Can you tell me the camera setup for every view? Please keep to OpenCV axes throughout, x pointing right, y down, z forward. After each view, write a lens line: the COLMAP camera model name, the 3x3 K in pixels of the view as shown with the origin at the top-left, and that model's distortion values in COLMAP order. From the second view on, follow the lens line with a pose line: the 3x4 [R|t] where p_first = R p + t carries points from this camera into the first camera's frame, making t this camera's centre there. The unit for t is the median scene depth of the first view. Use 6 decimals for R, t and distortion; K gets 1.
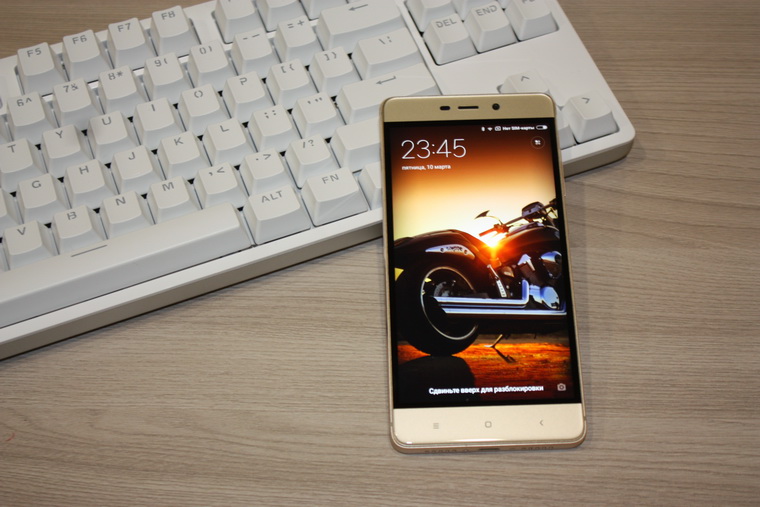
lens RADIAL K [[1209.0, 0, 380.0], [0, 1209.0, 253.5], [0, 0, 1]] dist [-0.020900, -0.021761]
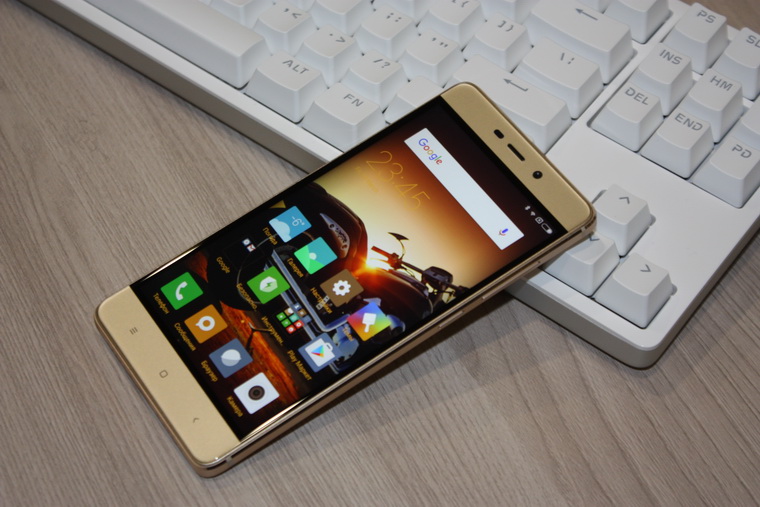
lens RADIAL K [[1675.1, 0, 380.0], [0, 1675.1, 253.5], [0, 0, 1]] dist [0.026527, 0.349304]
pose [[0.526878, 0.675195, -0.516248, 0.661145], [-0.732780, 0.668590, 0.126573, -0.156639], [0.430620, 0.311608, 0.847035, 0.064030]]
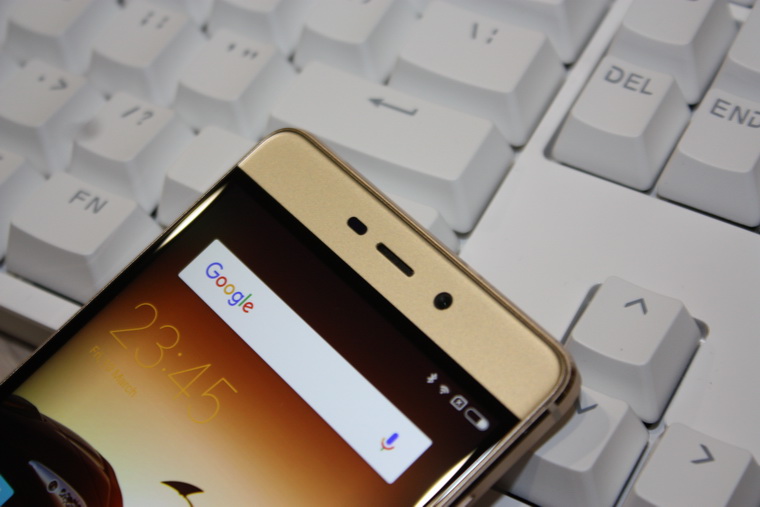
lens RADIAL K [[1743.9, 0, 380.0], [0, 1743.9, 253.5], [0, 0, 1]] dist [0.049124, 0.147232]
pose [[0.616448, 0.581379, -0.531028, 0.378699], [-0.573133, 0.793746, 0.203680, -0.242546], [0.539916, 0.178791, 0.822511, 0.567877]]
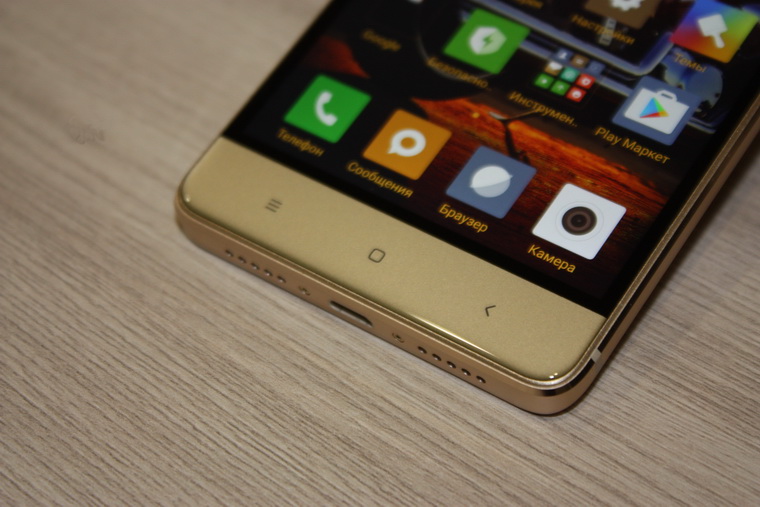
lens RADIAL K [[1743.9, 0, 380.0], [0, 1743.9, 253.5], [0, 0, 1]] dist [0.049124, 0.147232]
pose [[0.801315, 0.418798, -0.427204, 0.317155], [-0.476628, 0.878493, -0.032813, 0.149837], [0.361554, 0.229910, 0.903560, 0.449382]]
